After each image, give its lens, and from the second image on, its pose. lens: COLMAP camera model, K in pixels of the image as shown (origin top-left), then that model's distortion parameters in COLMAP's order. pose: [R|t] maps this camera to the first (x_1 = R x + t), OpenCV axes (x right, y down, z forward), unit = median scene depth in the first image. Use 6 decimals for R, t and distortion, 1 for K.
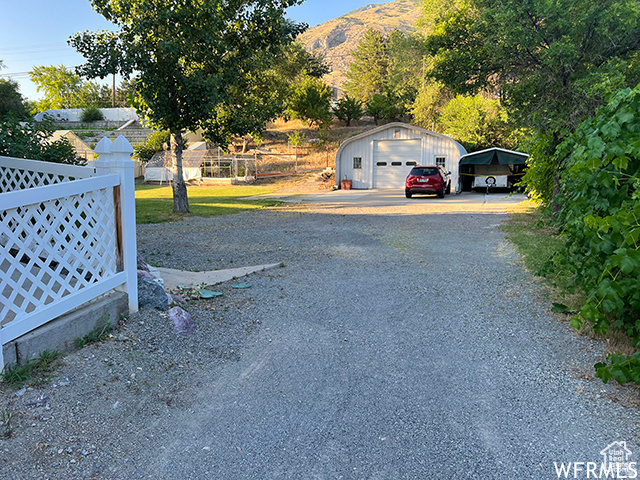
lens RADIAL K [[477.9, 0, 315.8], [0, 477.9, 241.1], [0, 0, 1]] dist [0.049584, -0.036797]
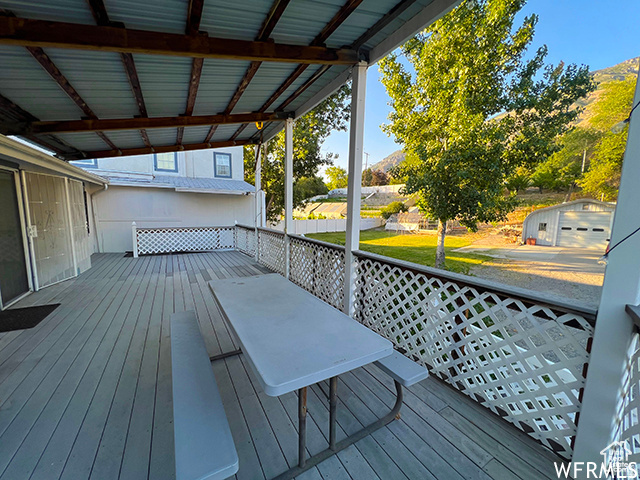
lens RADIAL K [[256.3, 0, 321.1], [0, 256.3, 241.7], [0, 0, 1]] dist [-0.000622, 0.000438]
pose [[0.873554, 0.065768, -0.482263, -0.098623], [-0.081766, 0.996577, -0.012202, -0.049333], [0.479810, 0.050092, 0.875941, 0.029138]]
